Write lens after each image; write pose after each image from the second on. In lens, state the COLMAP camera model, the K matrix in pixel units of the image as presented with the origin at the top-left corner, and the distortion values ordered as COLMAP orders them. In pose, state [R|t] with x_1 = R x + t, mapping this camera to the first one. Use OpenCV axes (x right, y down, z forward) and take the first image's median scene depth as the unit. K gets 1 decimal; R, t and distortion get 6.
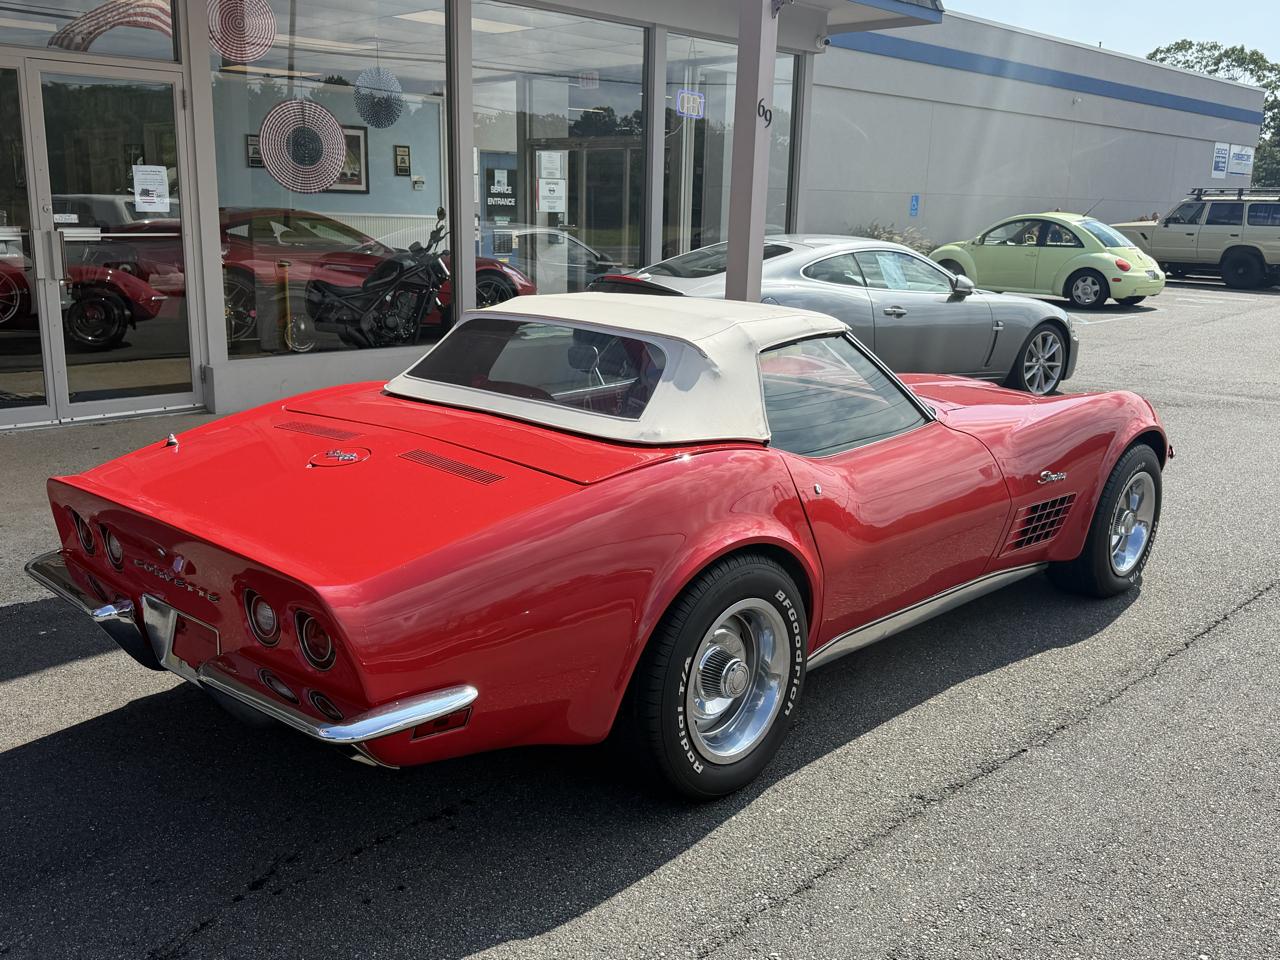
lens RADIAL K [[1190.9, 0, 661.1], [0, 1190.9, 501.4], [0, 0, 1]] dist [0.031042, 0.000000]
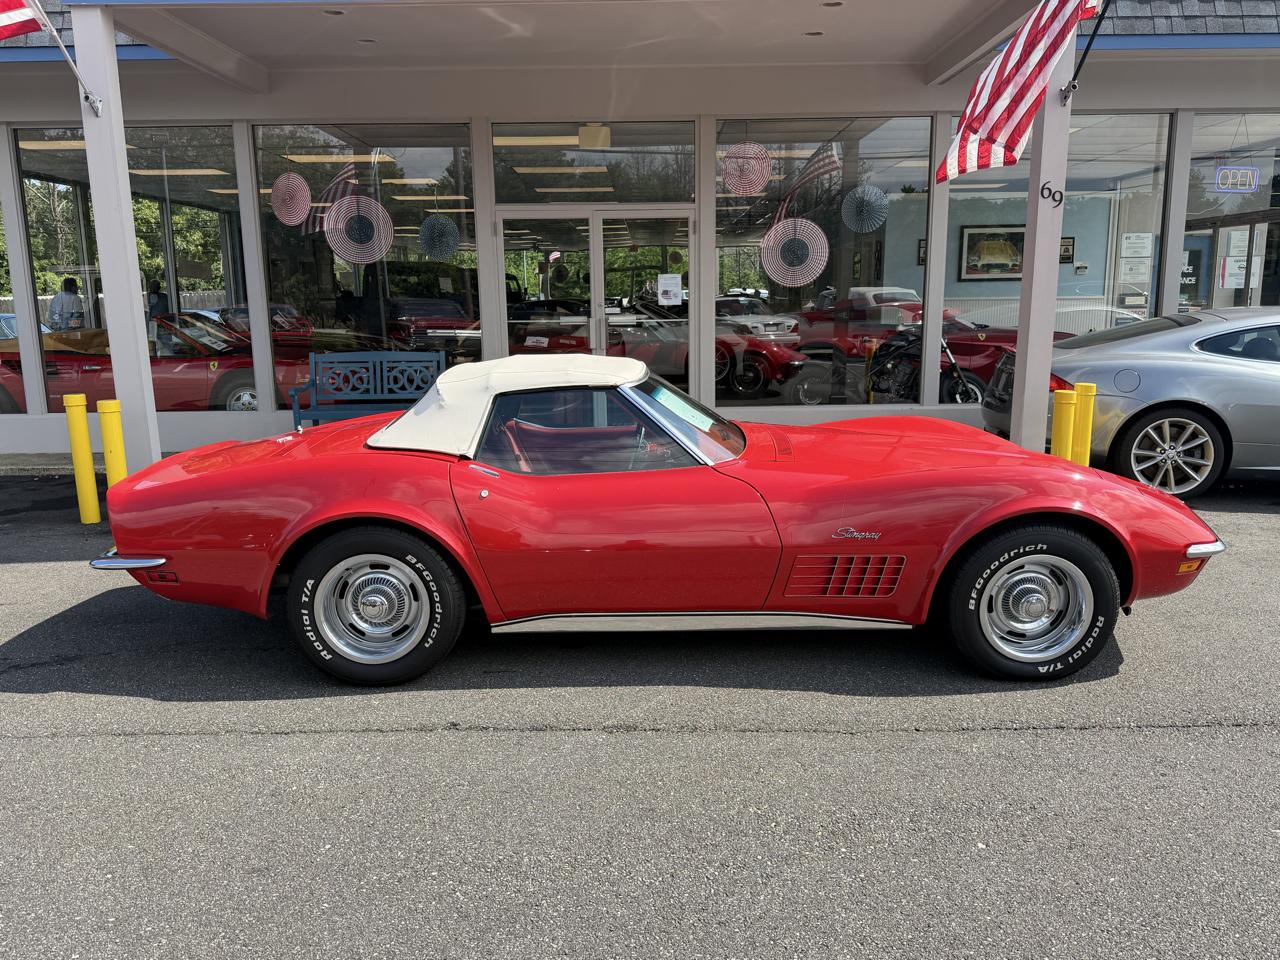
lens RADIAL K [[993.6, 0, 641.0], [0, 993.6, 487.5], [0, 0, 1]] dist [0.004562, -0.002079]
pose [[0.694377, 0.102017, -0.712343, 1.084396], [-0.138124, 0.990389, 0.007196, -0.051018], [0.706231, 0.093395, 0.701795, 0.329264]]
